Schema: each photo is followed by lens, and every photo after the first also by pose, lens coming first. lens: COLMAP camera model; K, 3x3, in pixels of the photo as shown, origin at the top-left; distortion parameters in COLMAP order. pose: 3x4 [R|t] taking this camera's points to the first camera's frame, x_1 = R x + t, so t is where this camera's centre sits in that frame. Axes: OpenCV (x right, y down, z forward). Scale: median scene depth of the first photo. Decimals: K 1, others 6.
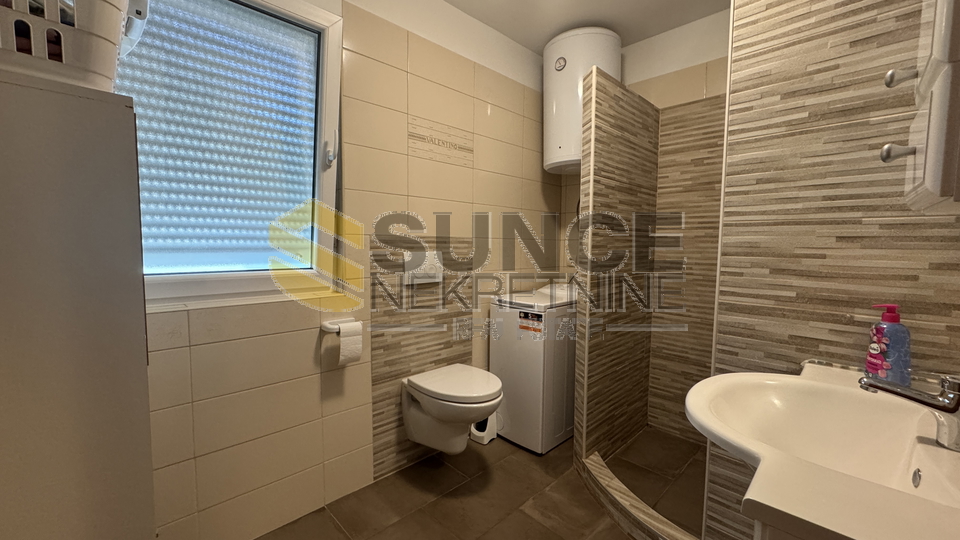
lens RADIAL K [[382.3, 0, 479.5], [0, 382.3, 268.4], [0, 0, 1]] dist [-0.000233, -0.000007]
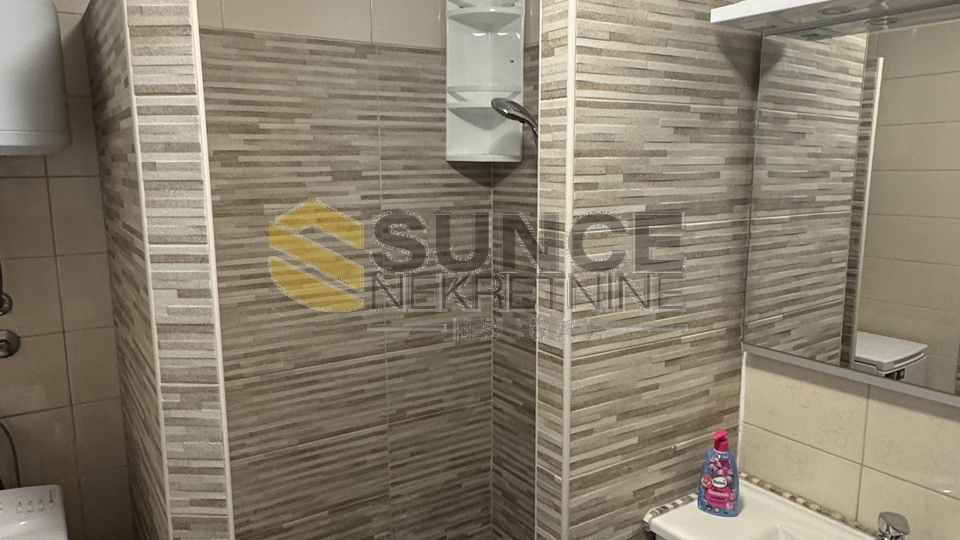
lens RADIAL K [[679.6, 0, 480.0], [0, 679.6, 270.0], [0, 0, 1]] dist [-0.000002, -0.000022]
pose [[0.190934, -0.170792, 0.966630, -0.496427], [0.074549, 0.984426, 0.159211, -0.516470], [-0.978768, 0.041662, 0.200693, 1.049684]]
